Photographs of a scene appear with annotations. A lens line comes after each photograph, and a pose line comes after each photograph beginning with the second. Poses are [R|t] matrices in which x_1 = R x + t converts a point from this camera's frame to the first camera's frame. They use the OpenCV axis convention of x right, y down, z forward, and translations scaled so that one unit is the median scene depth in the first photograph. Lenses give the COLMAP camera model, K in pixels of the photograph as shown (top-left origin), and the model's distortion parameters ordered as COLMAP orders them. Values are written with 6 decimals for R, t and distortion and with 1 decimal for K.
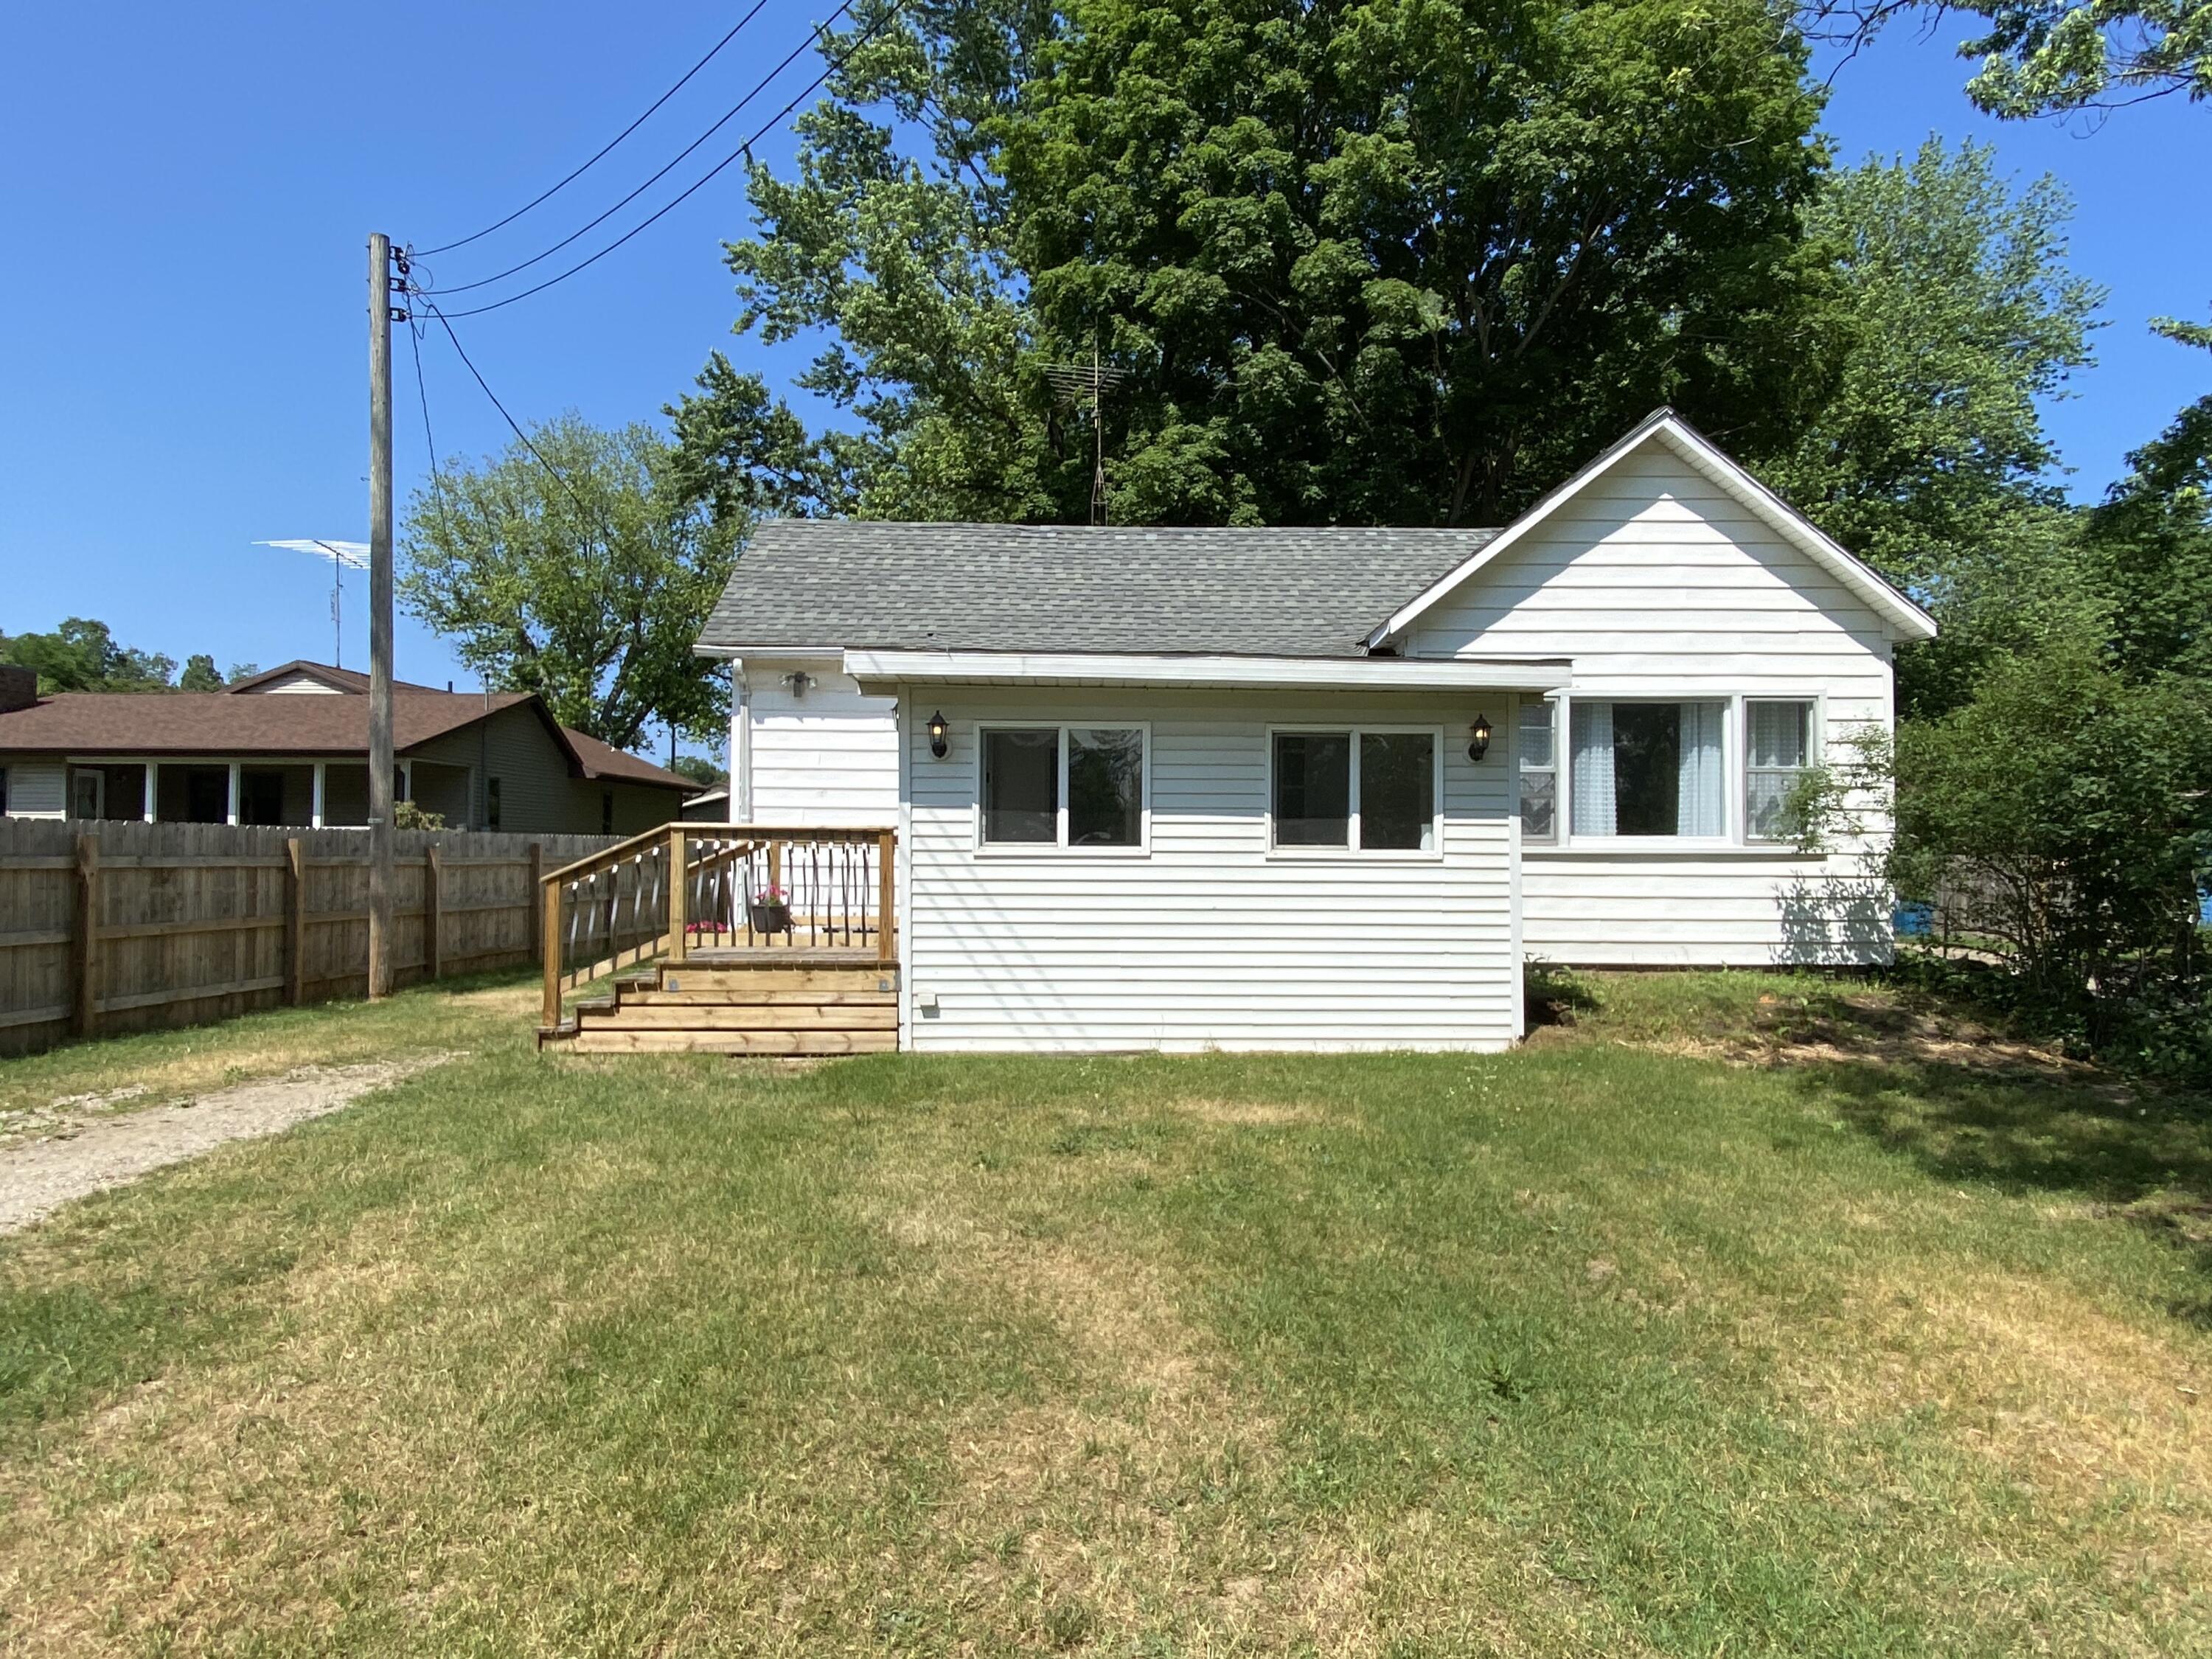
lens RADIAL K [[1292.2, 0, 1106.4], [0, 1292.2, 873.0], [0, 0, 1]] dist [0.001691, -0.001183]
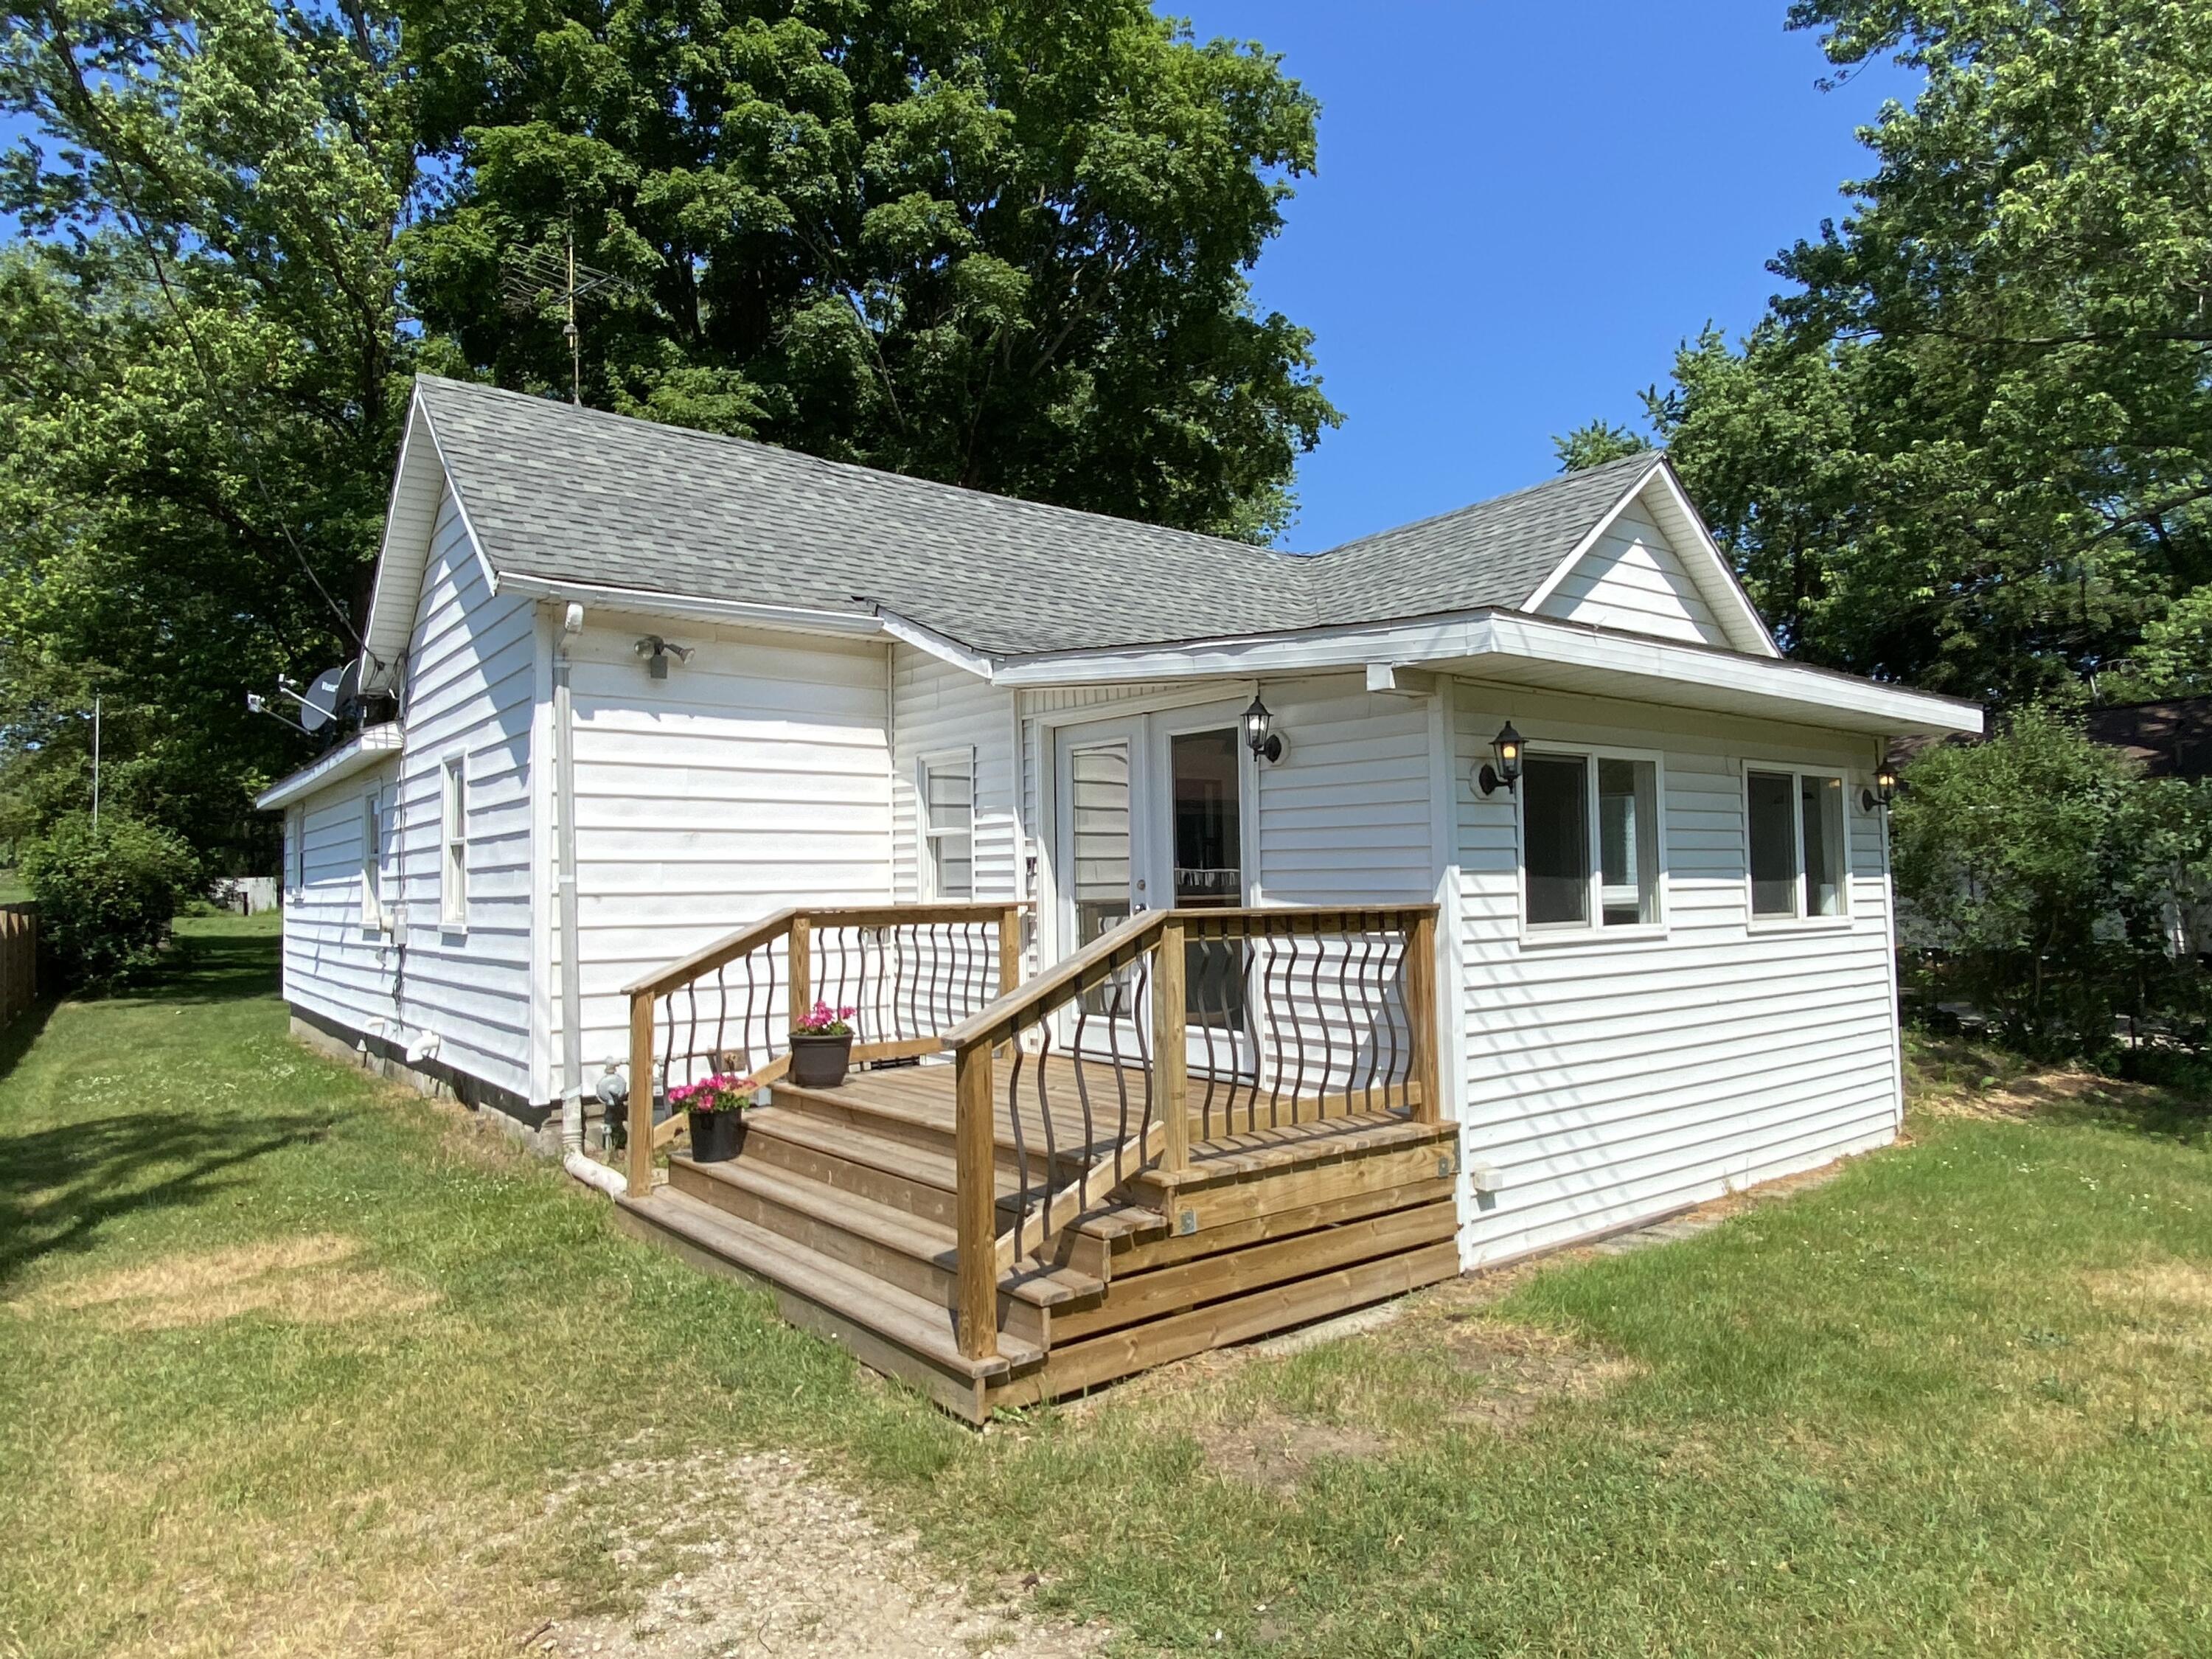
lens RADIAL K [[1345.1, 0, 1106.0], [0, 1345.1, 829.5], [0, 0, 1]] dist [0.025492, -0.034690]
pose [[0.801433, 0.005418, 0.598060, -0.444112], [0.029303, 0.998402, -0.048313, -0.029792], [-0.597366, 0.056244, 0.799994, 0.379158]]
